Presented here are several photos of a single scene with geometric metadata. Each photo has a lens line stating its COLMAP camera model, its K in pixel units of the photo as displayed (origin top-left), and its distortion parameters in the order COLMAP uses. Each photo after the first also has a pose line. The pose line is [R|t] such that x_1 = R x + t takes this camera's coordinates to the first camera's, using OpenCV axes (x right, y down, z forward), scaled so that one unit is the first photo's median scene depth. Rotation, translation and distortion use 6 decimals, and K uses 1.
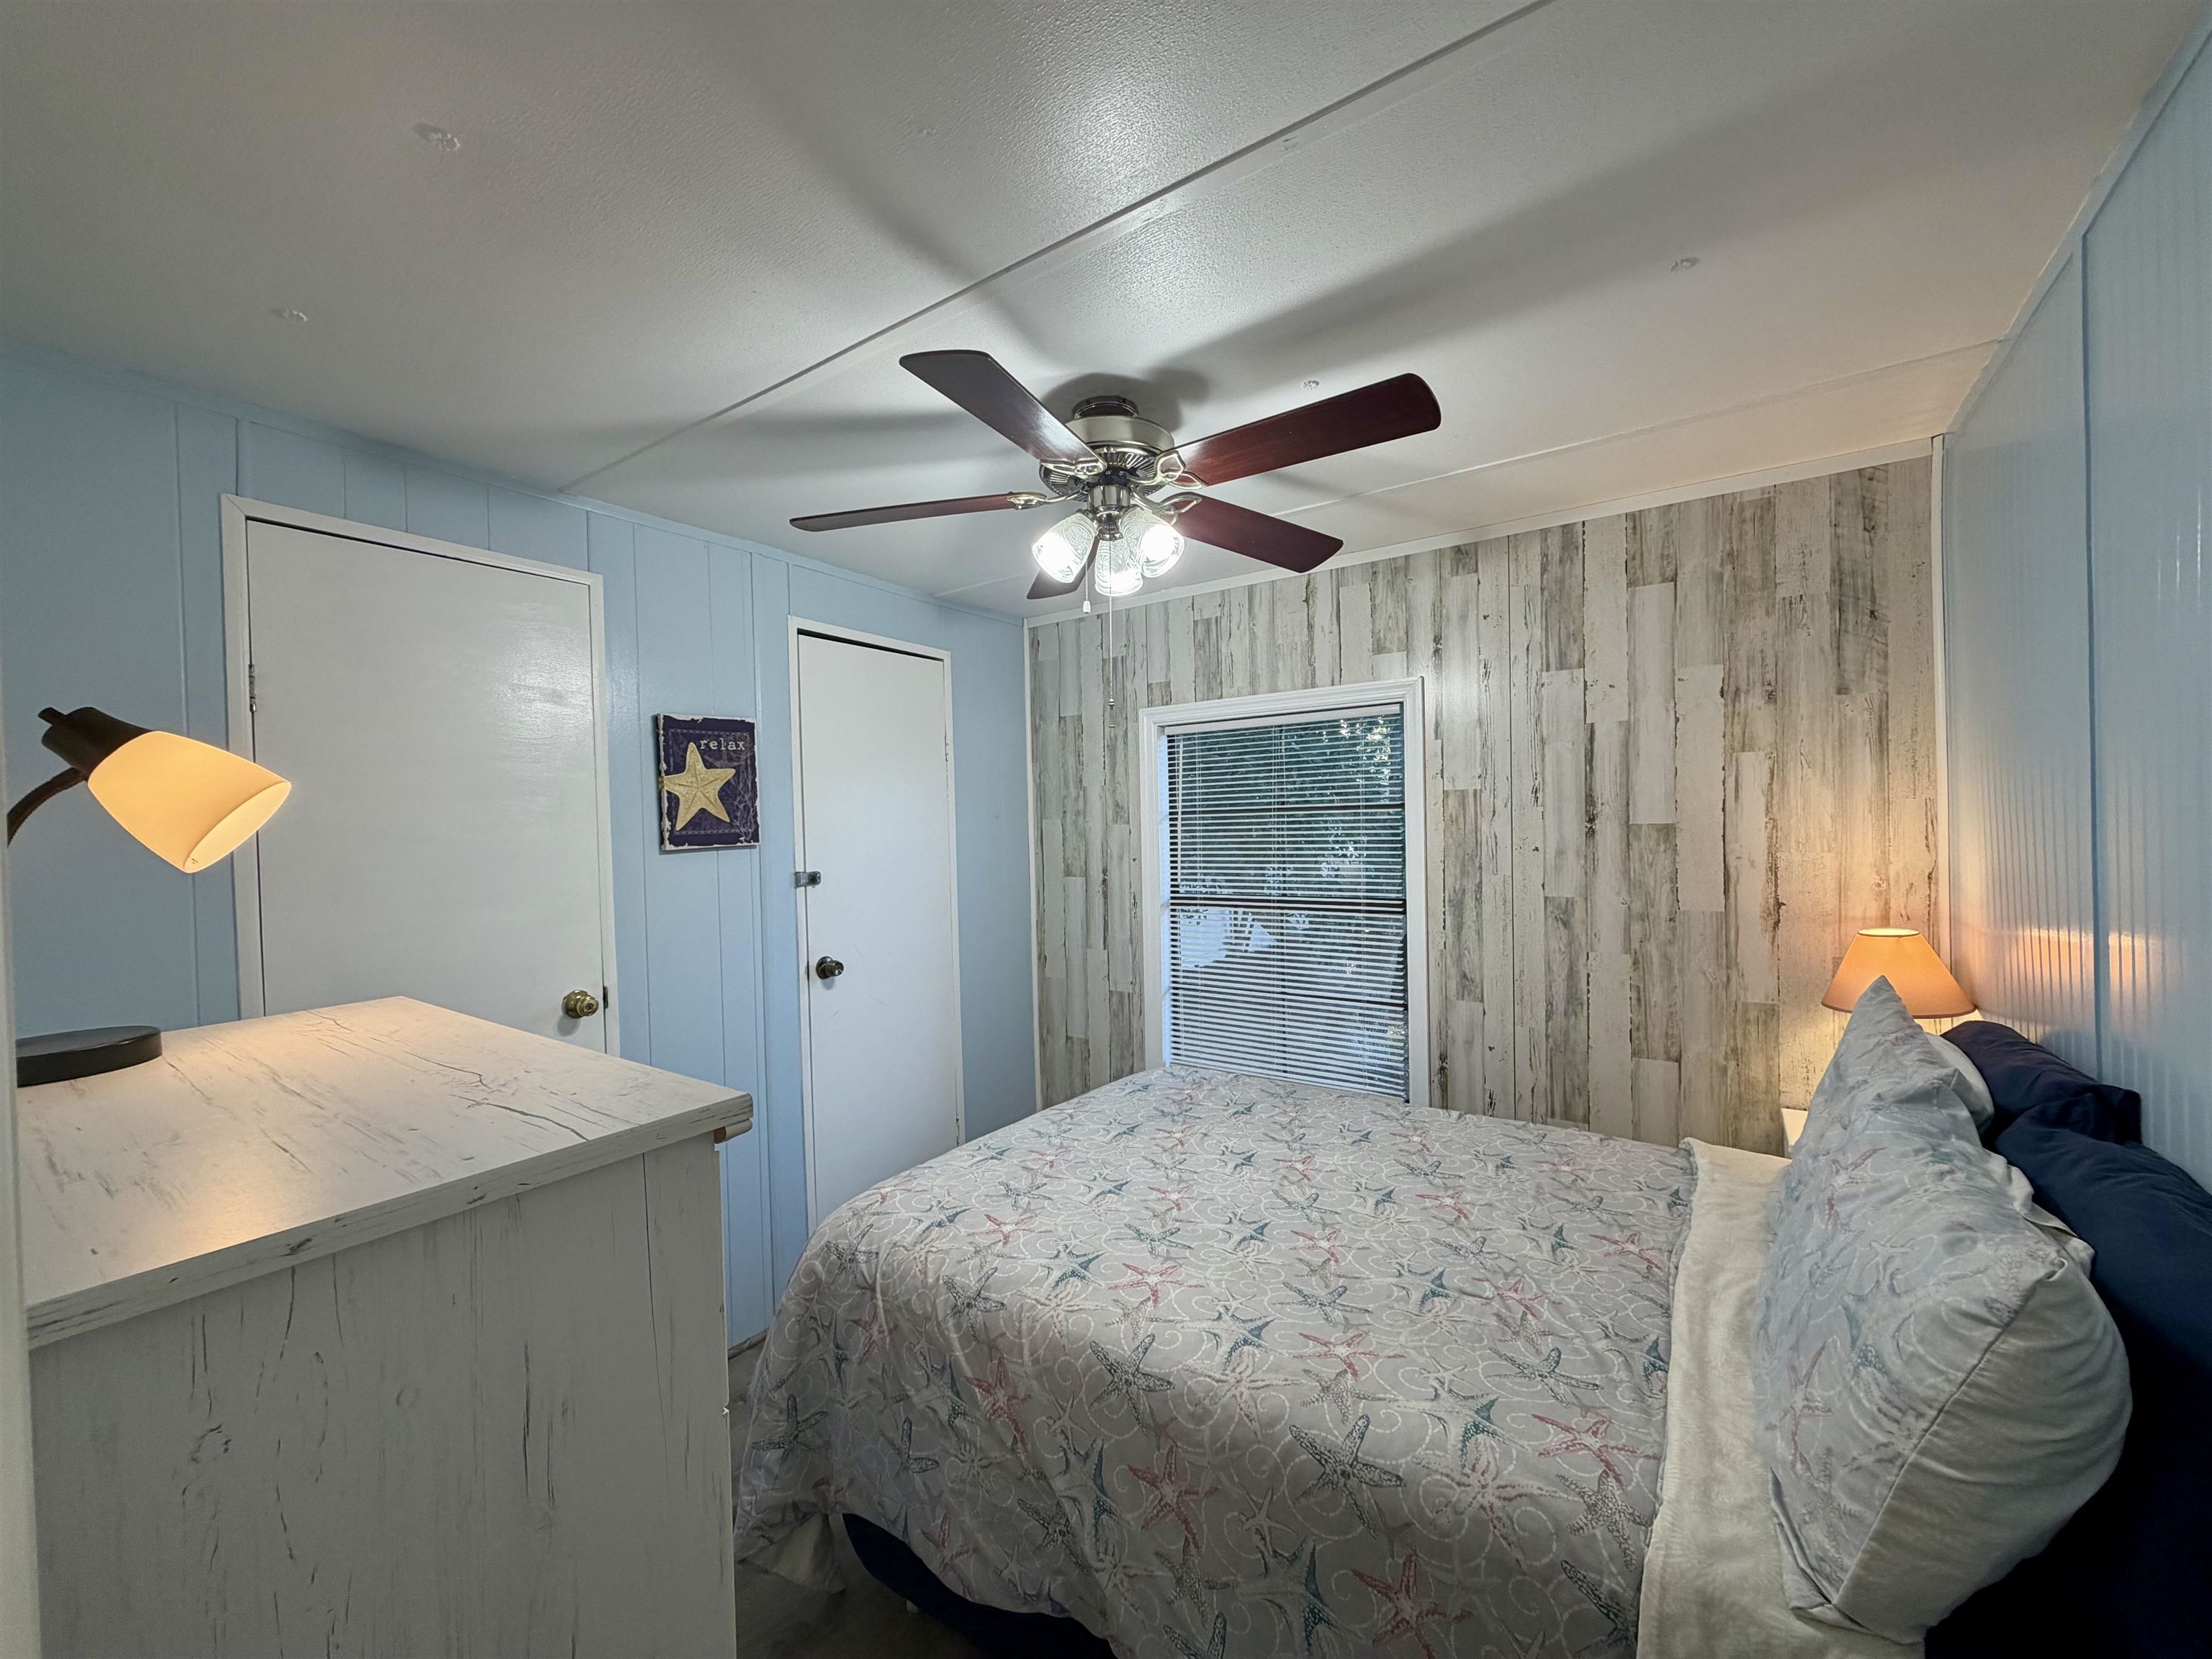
lens RADIAL K [[883.0, 0, 1098.4], [0, 883.0, 831.1], [0, 0, 1]] dist [0.001915, 0.000233]
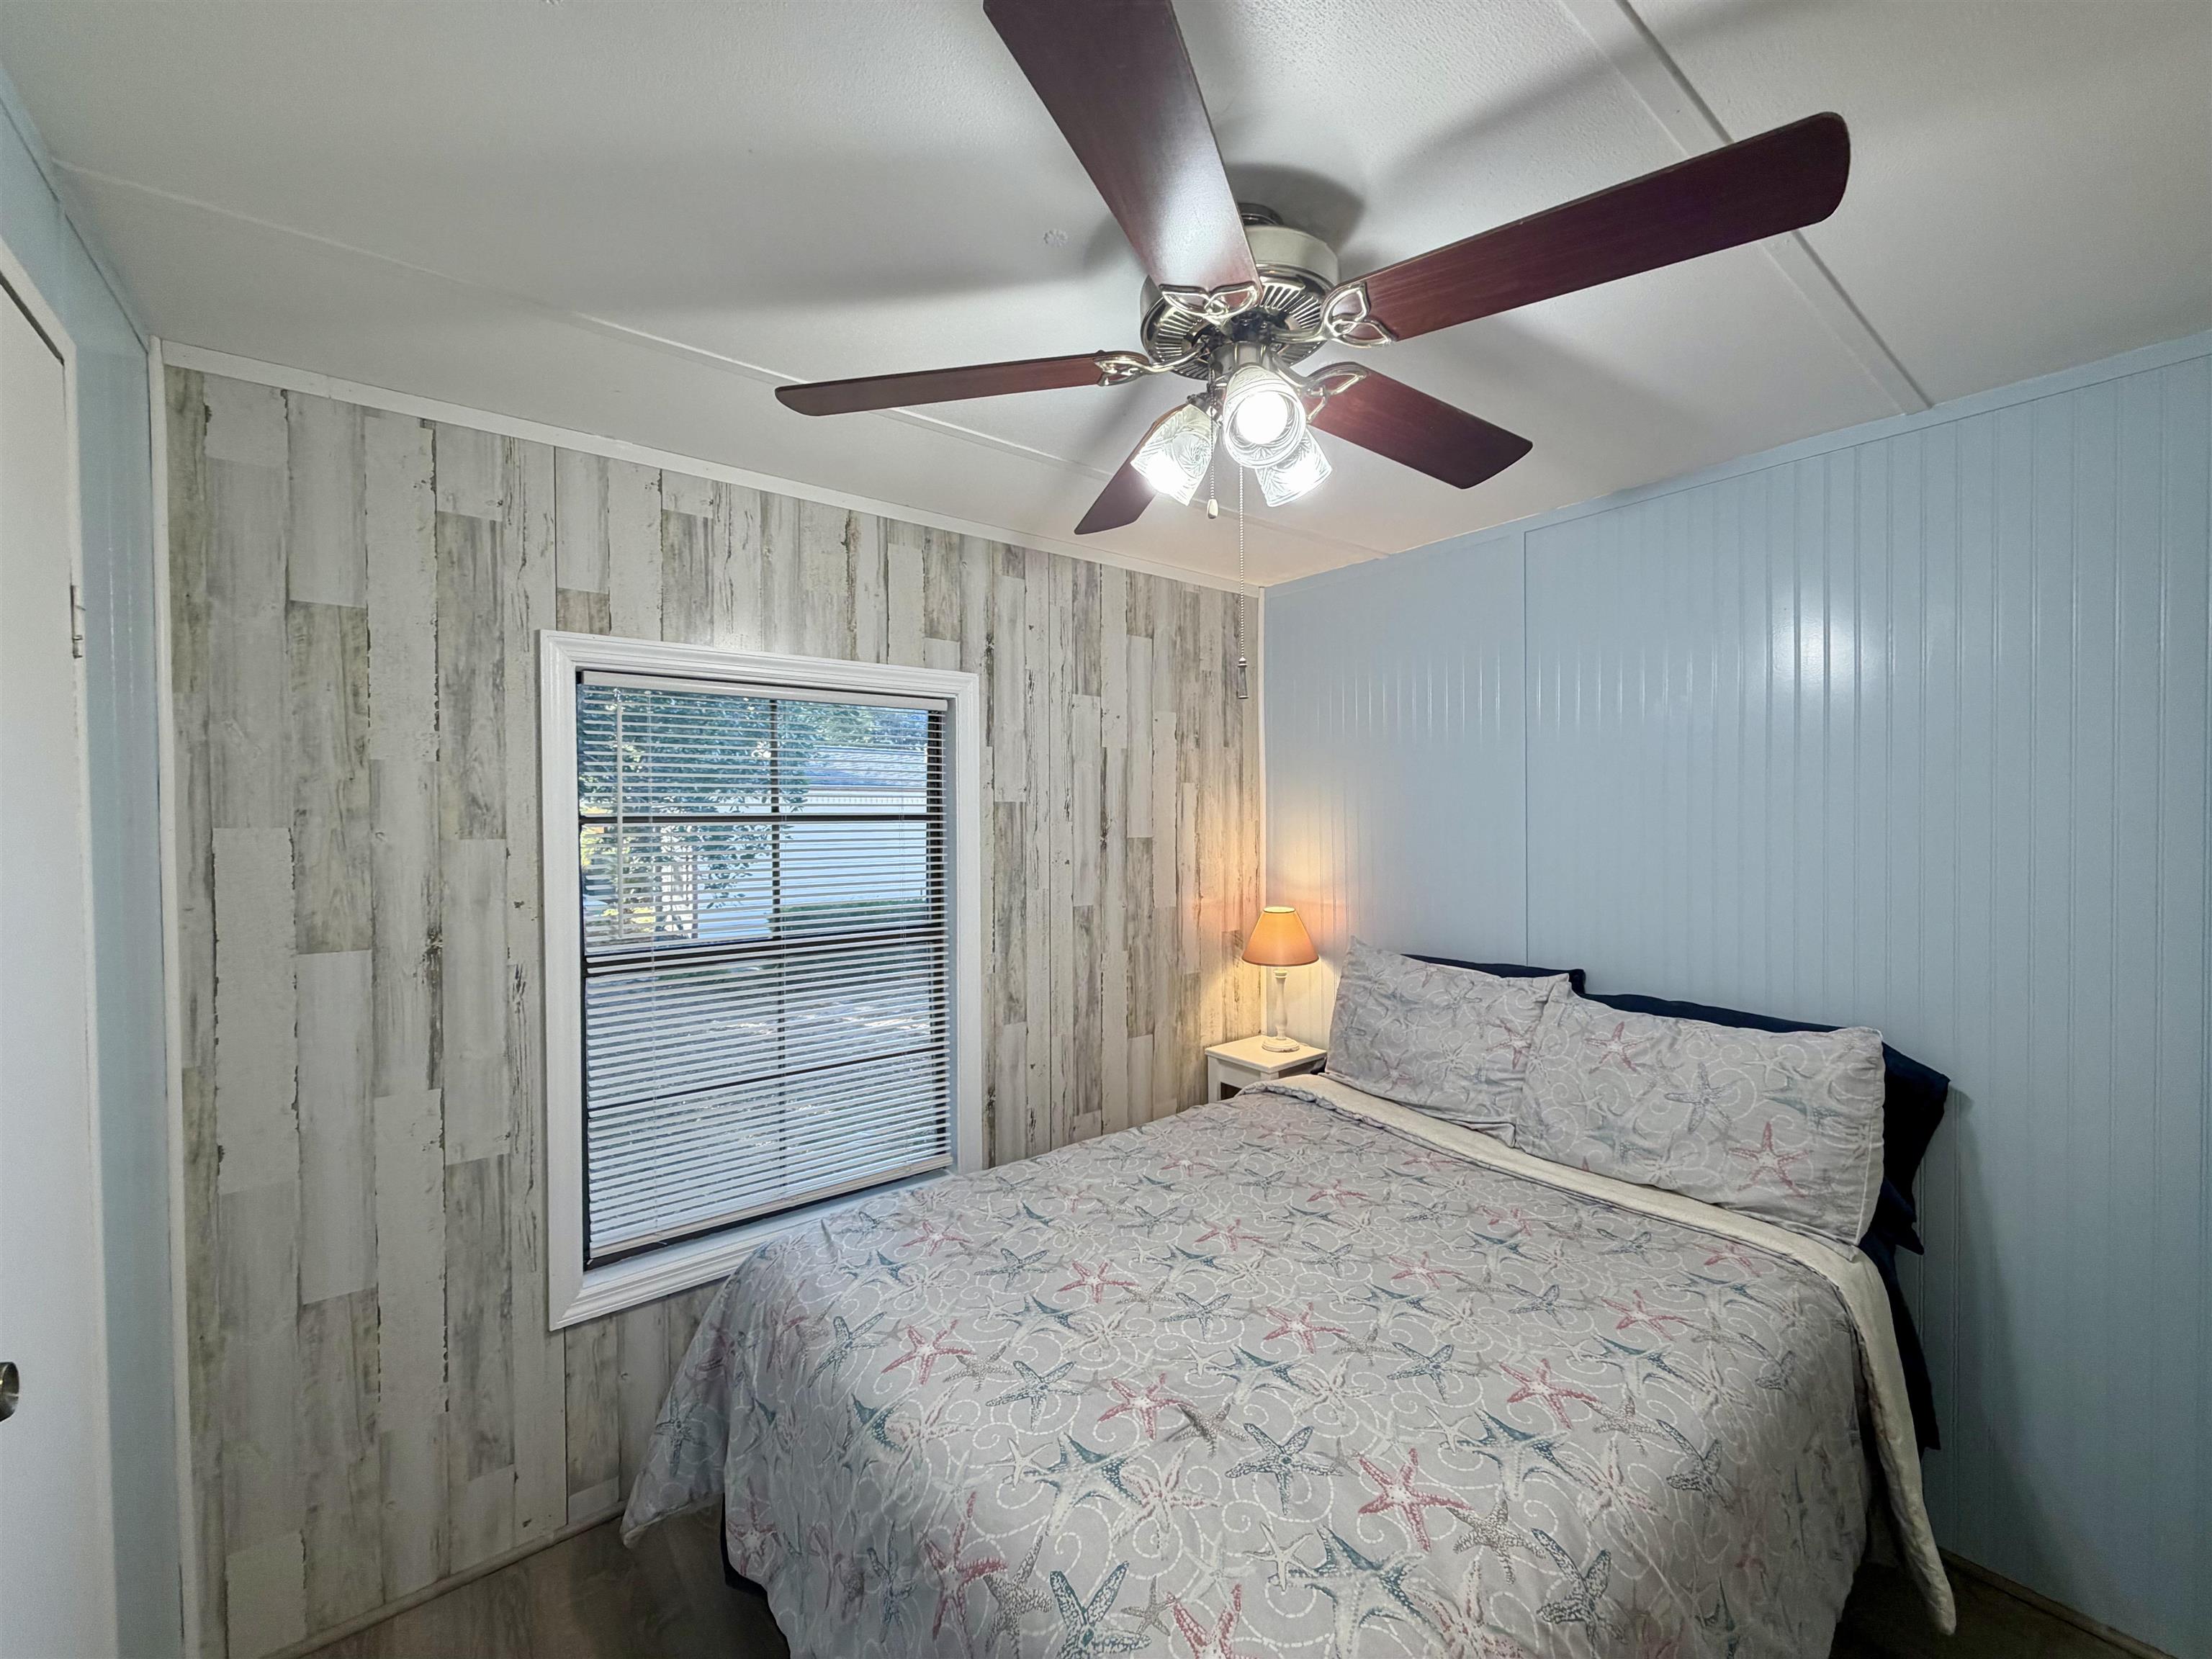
lens RADIAL K [[881.7, 0, 1100.4], [0, 881.7, 832.6], [0, 0, 1]] dist [-0.001473, -0.000131]
pose [[0.290506, 0.004093, 0.956864, -0.490096], [0.007509, 0.999950, -0.006557, -0.007164], [-0.956844, 0.009090, 0.290461, 0.661860]]
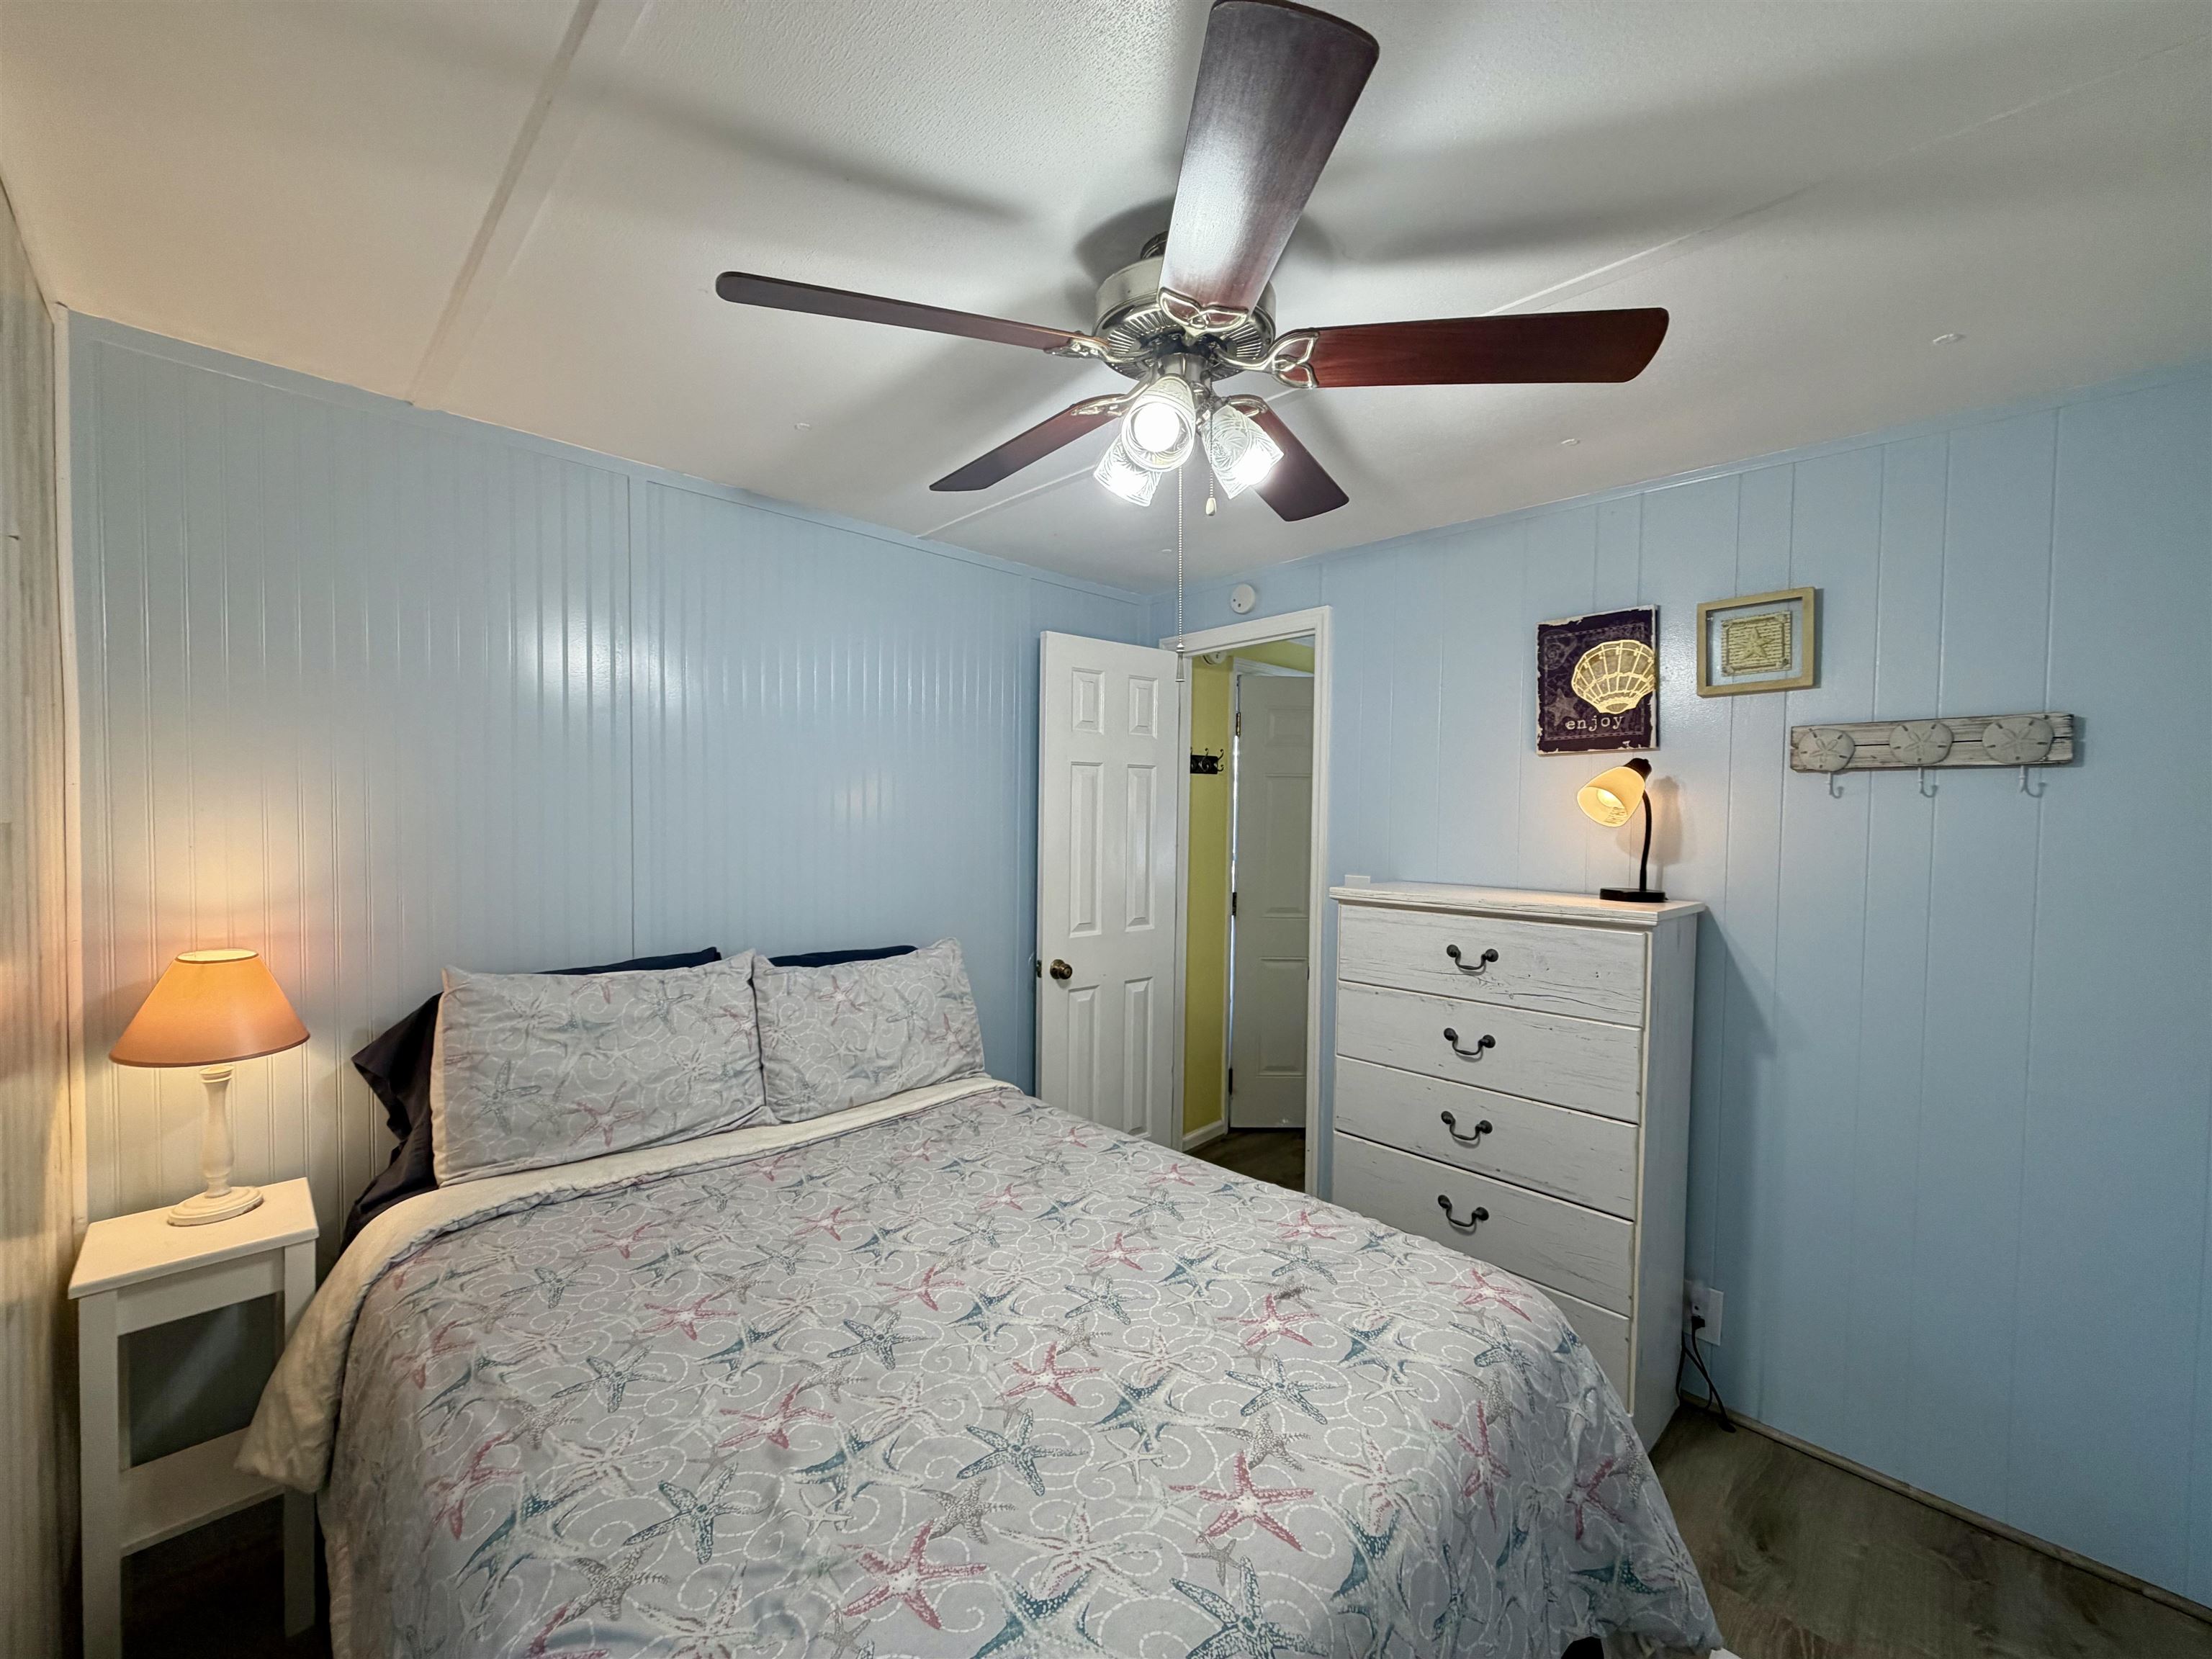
lens RADIAL K [[878.9, 0, 1106.0], [0, 878.9, 829.5], [0, 0, 1]] dist [0.000542, -0.000044]
pose [[-0.984921, 0.007914, 0.172826, -0.036850], [0.012447, 0.999606, 0.025159, -0.008568], [-0.172559, 0.026931, -0.984631, 1.280766]]
